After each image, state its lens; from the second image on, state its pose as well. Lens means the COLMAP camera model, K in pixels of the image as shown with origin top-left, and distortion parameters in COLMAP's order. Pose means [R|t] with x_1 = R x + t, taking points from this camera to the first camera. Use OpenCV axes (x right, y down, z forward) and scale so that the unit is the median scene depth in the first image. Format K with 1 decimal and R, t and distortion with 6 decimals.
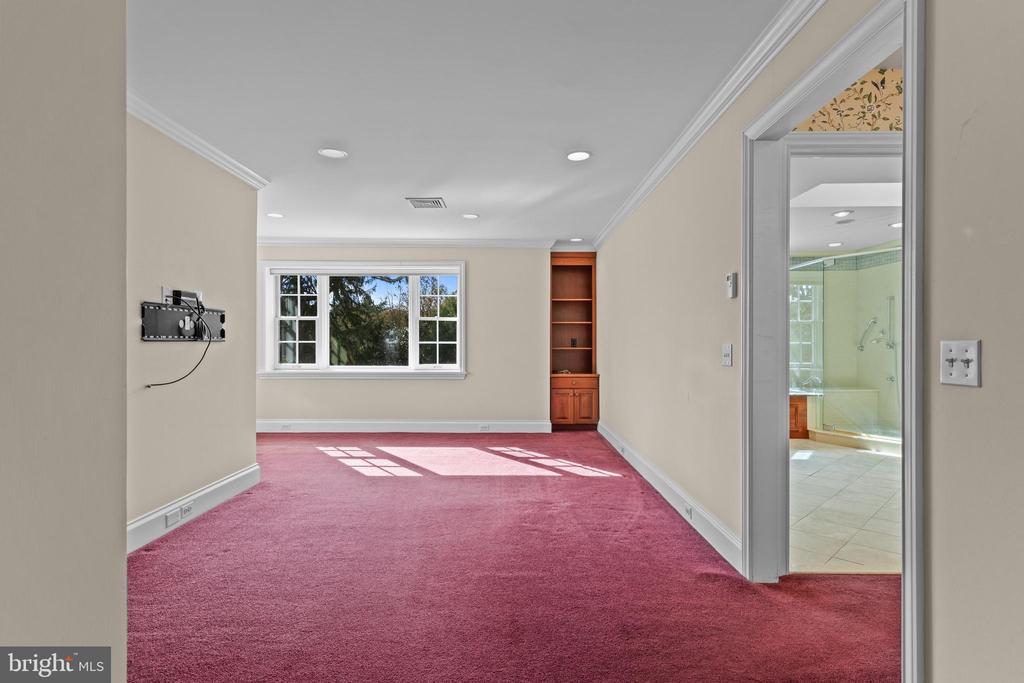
lens RADIAL K [[508.7, 0, 515.7], [0, 508.7, 343.2], [0, 0, 1]] dist [0.004290, 0.000078]
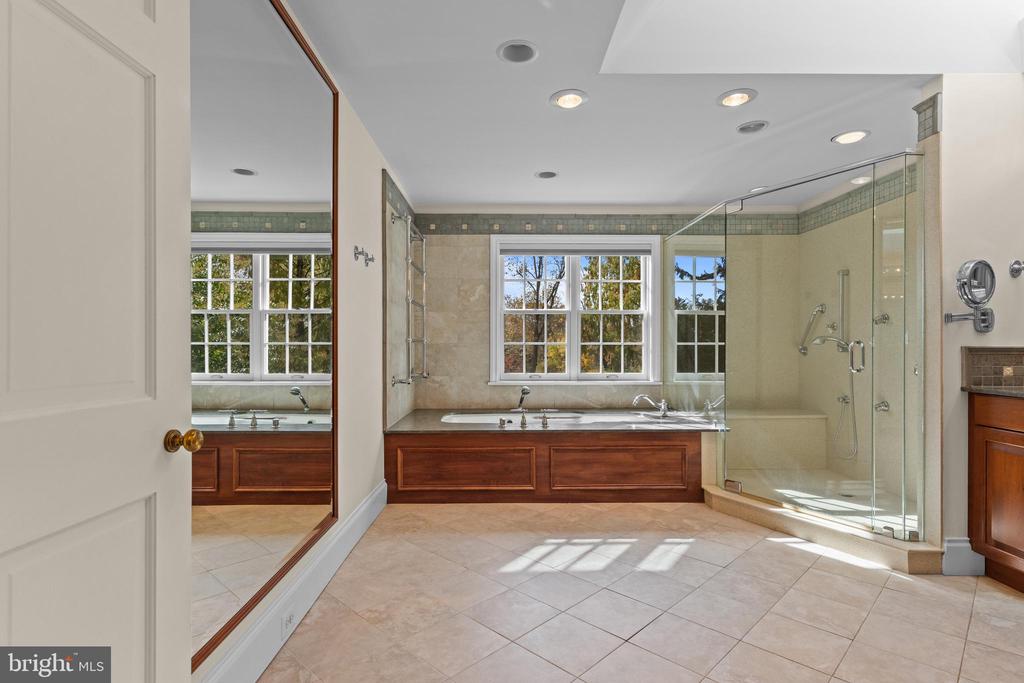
lens RADIAL K [[508.7, 0, 509.2], [0, 508.7, 342.0], [0, 0, 1]] dist [0.004290, 0.000078]
pose [[0.999897, -0.000580, 0.014329, 0.308138], [0.000654, 0.999987, -0.005147, 0.001406], [-0.014326, 0.005156, 0.999884, 0.368769]]
